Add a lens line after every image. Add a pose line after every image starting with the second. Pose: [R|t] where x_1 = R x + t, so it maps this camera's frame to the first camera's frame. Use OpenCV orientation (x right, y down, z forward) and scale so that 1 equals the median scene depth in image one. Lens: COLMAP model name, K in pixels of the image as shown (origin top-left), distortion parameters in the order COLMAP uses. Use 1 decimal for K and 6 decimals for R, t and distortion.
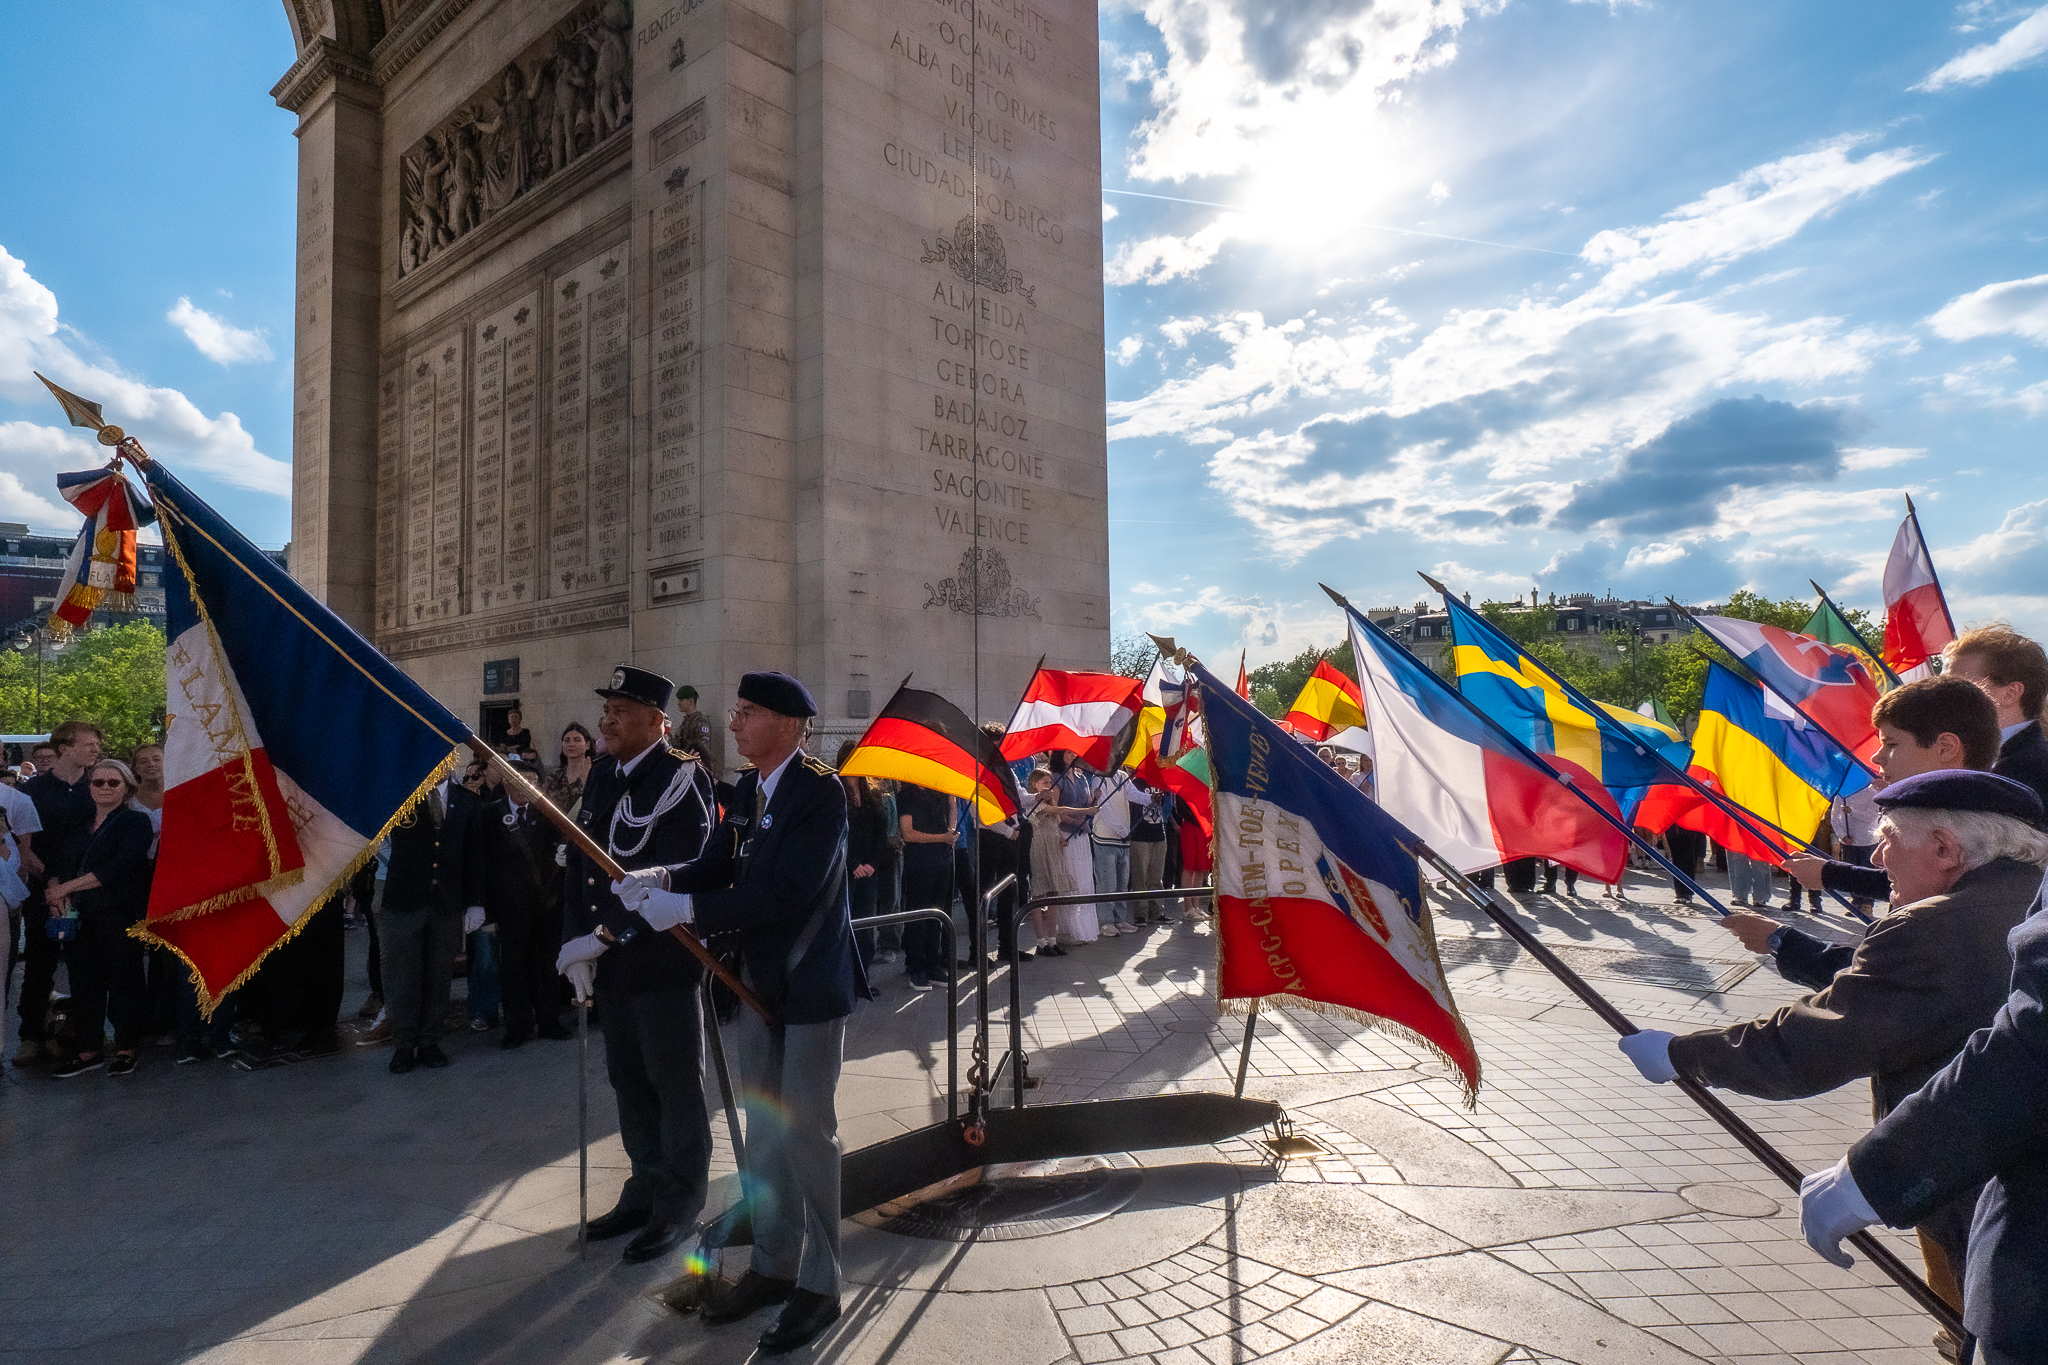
lens RADIAL K [[1205.7, 0, 1024.9], [0, 1205.7, 692.0], [0, 0, 1]] dist [-0.051444, 0.048704]
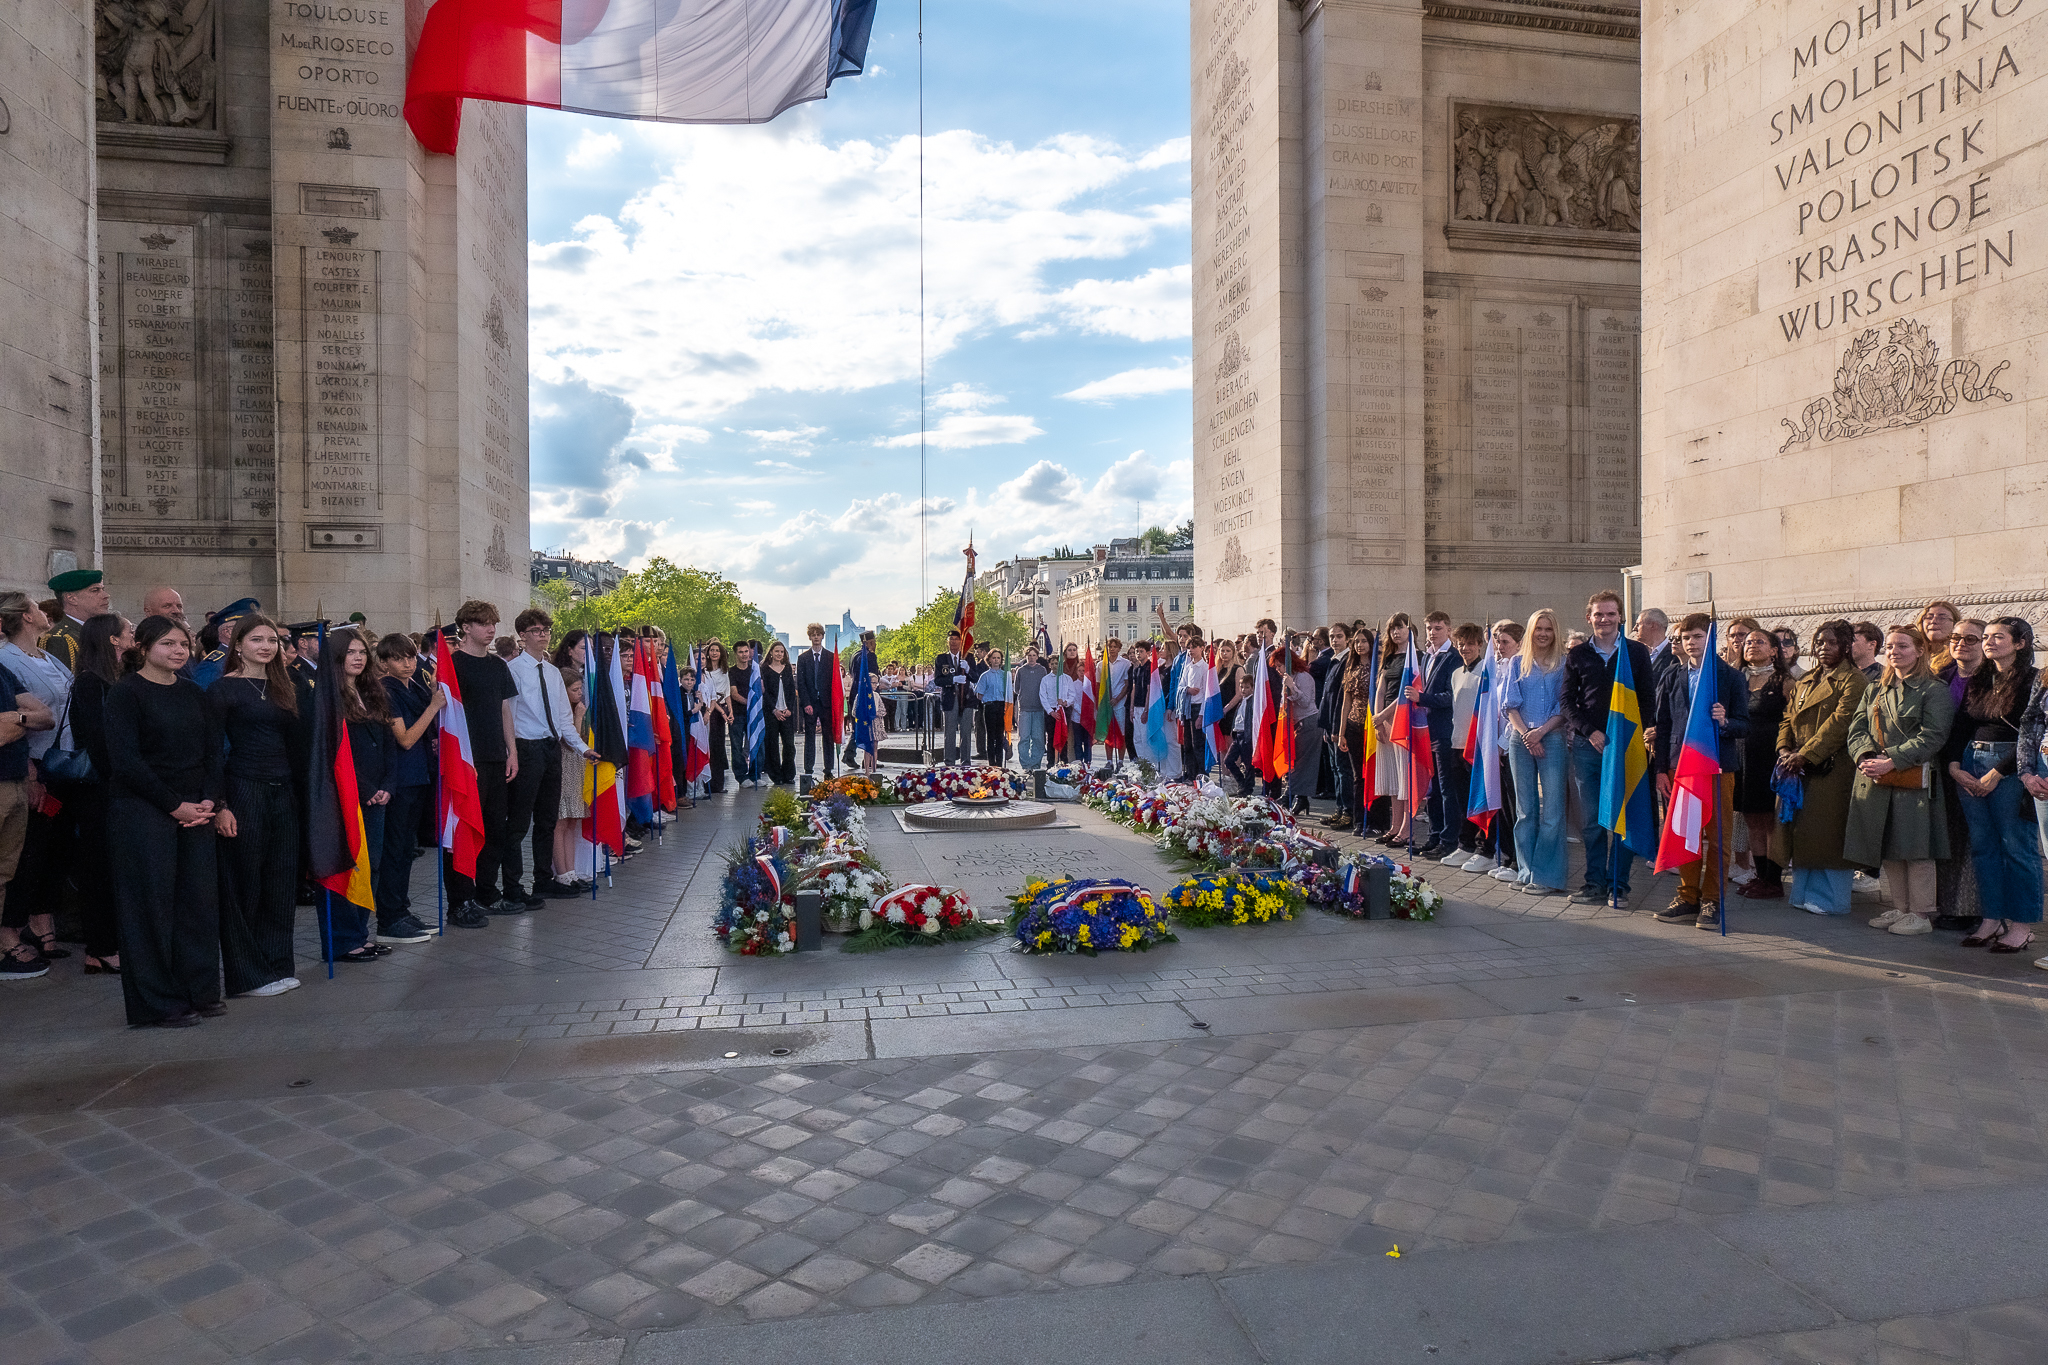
lens RADIAL K [[1210.5, 0, 1024.0], [0, 1210.5, 682.5], [0, 0, 1]] dist [-0.004723, 0.000696]
pose [[0.615155, 0.006087, 0.788383, -0.790488], [-0.039206, 0.998969, 0.022879, 0.013213], [-0.787431, -0.044984, 0.614759, -0.422286]]
